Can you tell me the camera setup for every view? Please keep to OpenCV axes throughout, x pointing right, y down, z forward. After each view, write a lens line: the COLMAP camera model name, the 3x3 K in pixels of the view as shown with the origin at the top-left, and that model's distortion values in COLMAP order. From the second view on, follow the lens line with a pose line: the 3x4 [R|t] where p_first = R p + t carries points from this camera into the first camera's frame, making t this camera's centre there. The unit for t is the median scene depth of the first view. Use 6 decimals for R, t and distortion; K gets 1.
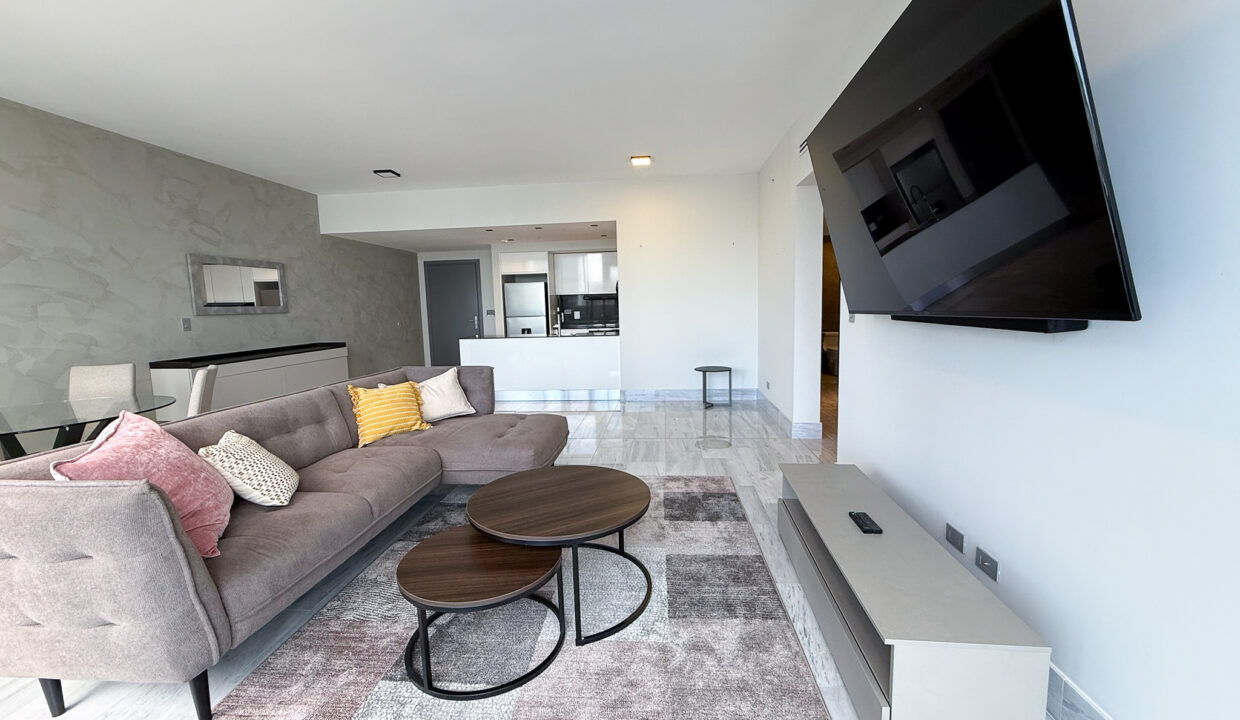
lens RADIAL K [[487.5, 0, 620.0], [0, 487.5, 360.0], [0, 0, 1]] dist [0.000726, 0.000149]
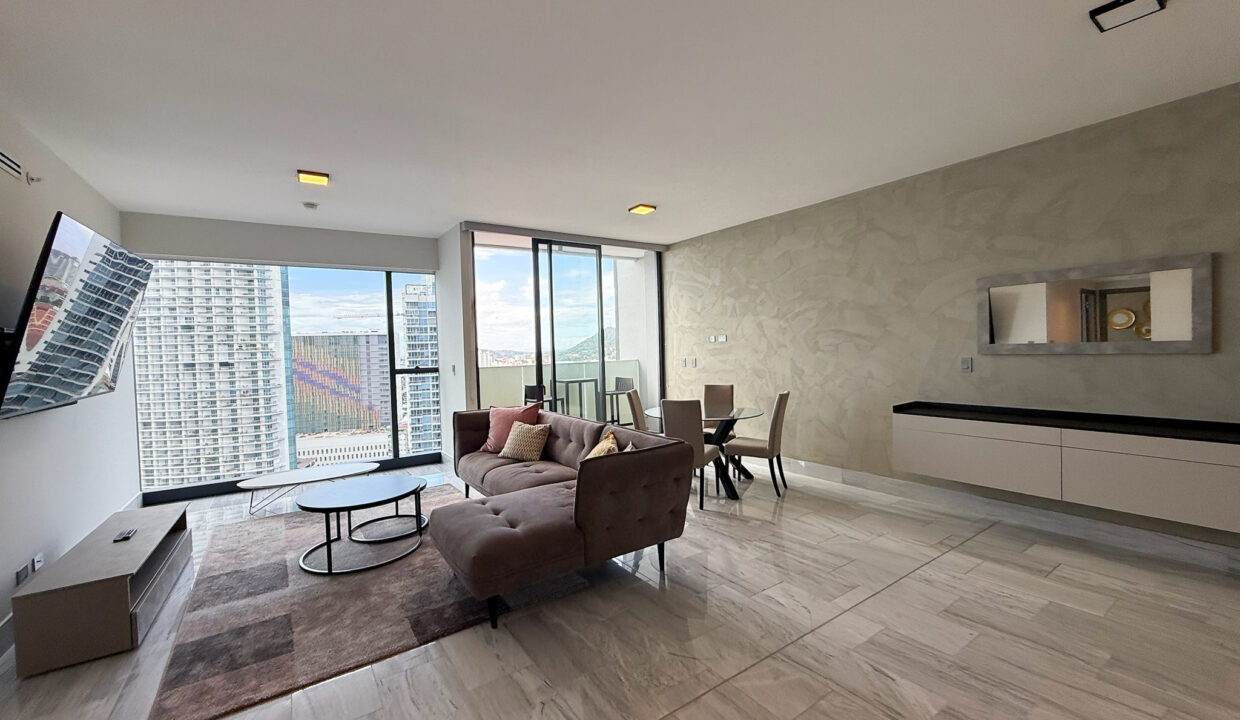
lens RADIAL K [[487.5, 0, 620.0], [0, 487.5, 360.0], [0, 0, 1]] dist [0.000726, 0.000149]
pose [[-0.757960, 0.071698, -0.648349, 0.106075], [-0.021244, 0.990700, 0.134392, -0.181982], [0.651955, 0.115638, -0.749388, 1.243709]]
